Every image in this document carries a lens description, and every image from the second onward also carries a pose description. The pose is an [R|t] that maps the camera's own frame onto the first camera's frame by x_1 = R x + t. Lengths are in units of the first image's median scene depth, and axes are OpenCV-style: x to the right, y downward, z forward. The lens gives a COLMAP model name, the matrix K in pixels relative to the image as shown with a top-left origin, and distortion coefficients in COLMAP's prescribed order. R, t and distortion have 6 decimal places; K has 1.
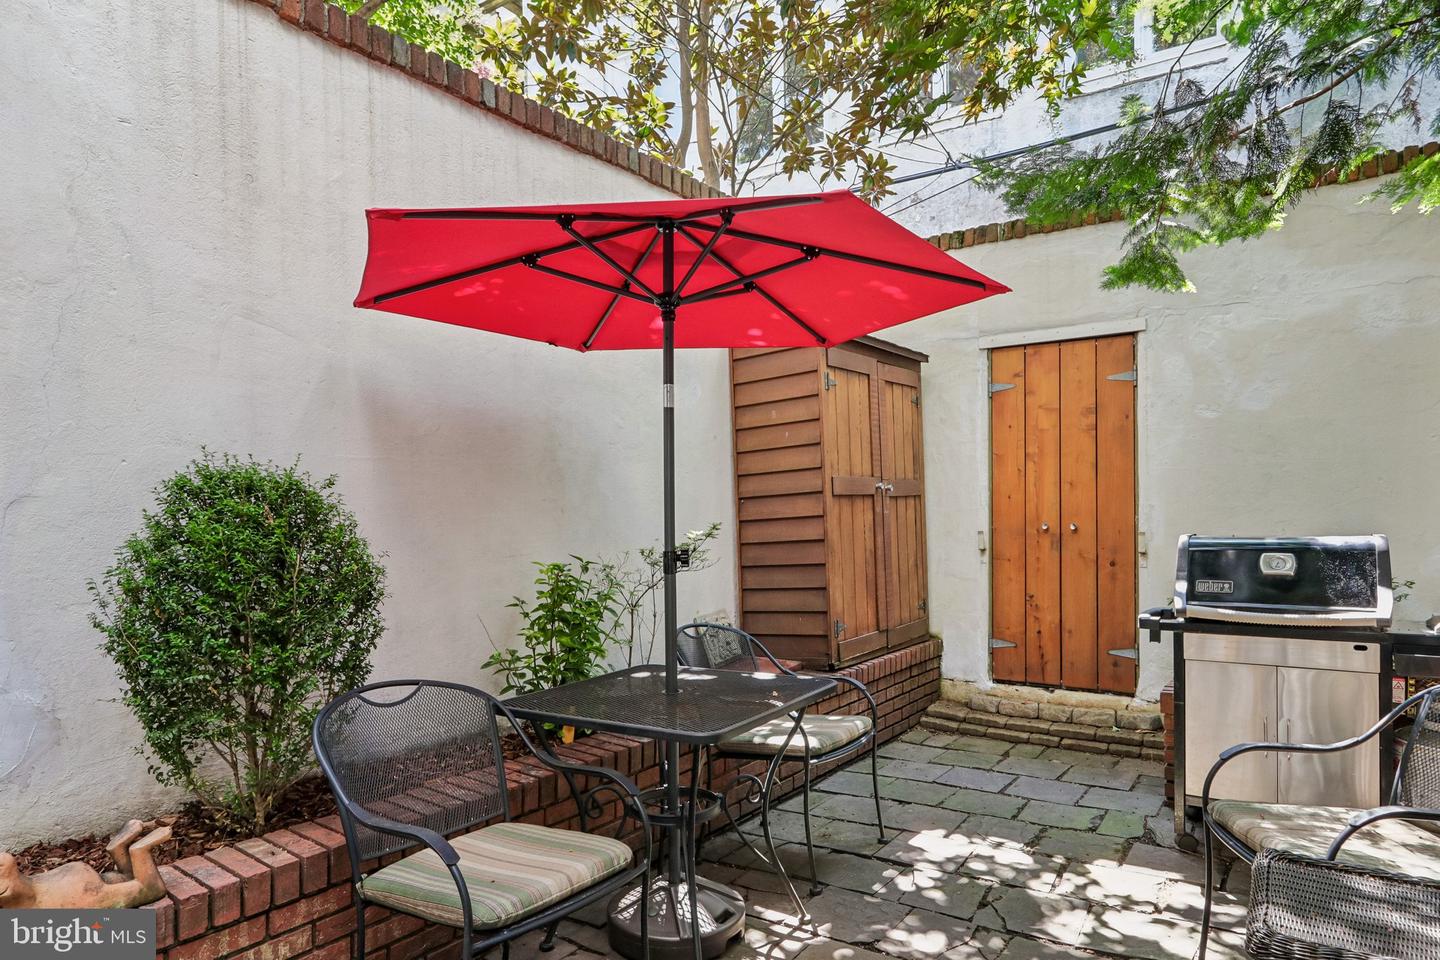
lens RADIAL K [[912.5, 0, 720.0], [0, 912.5, 480.0], [0, 0, 1]] dist [-0.000719, -0.000357]
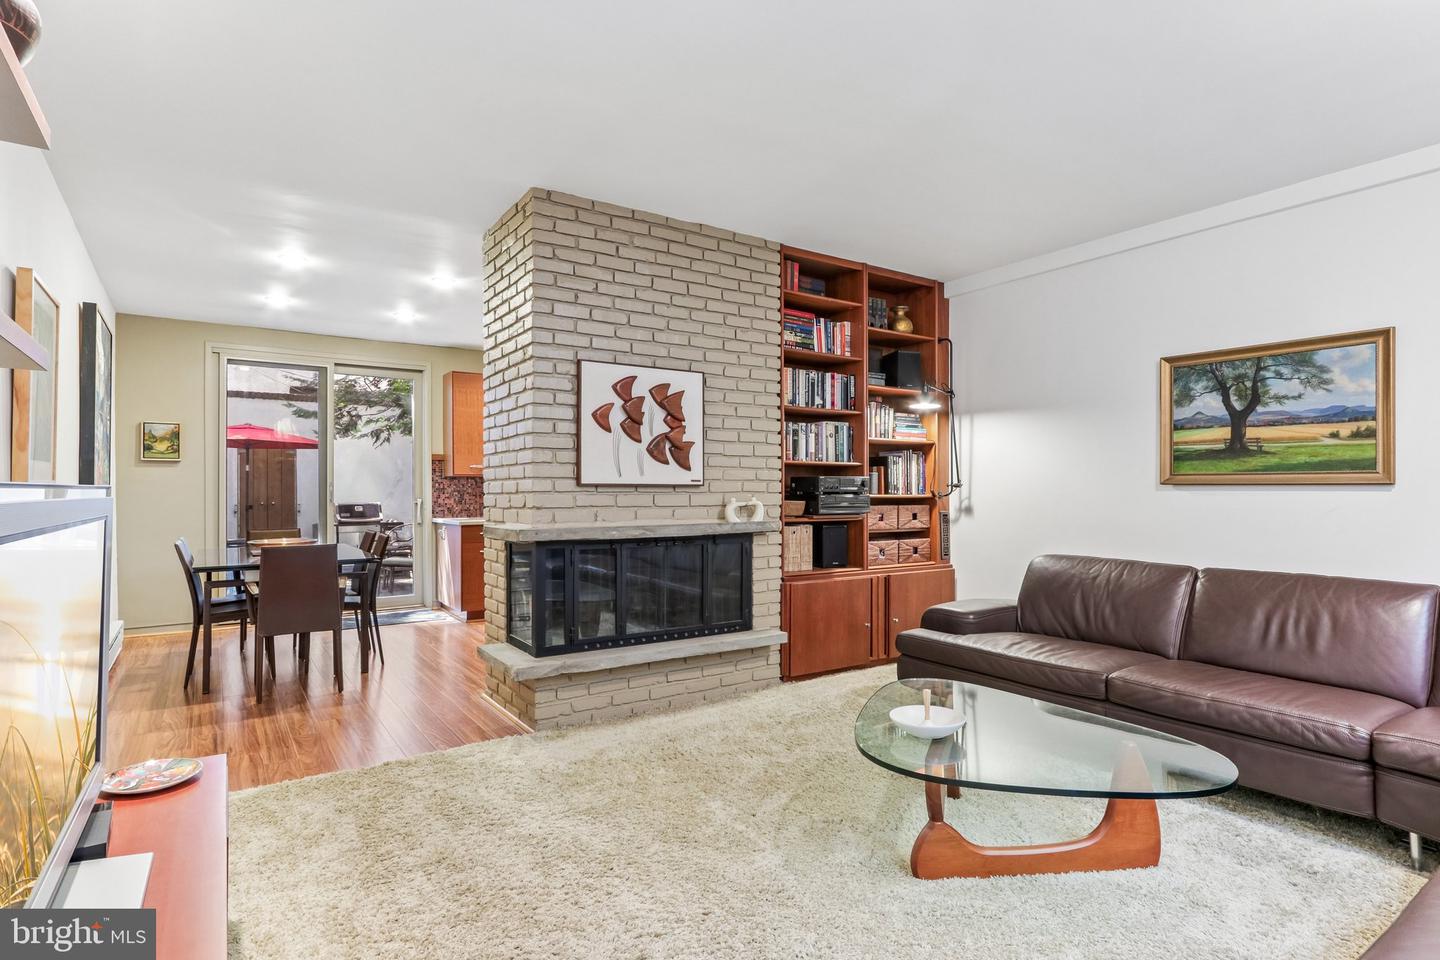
lens RADIAL K [[753.7, 0, 720.0], [0, 753.7, 480.0], [0, 0, 1]] dist [0.001411, 0.000204]
pose [[0.356726, 0.020800, 0.933978, -2.082085], [-0.026497, 0.999575, -0.012141, -0.044208], [-0.933833, -0.020417, 0.357125, -1.837258]]
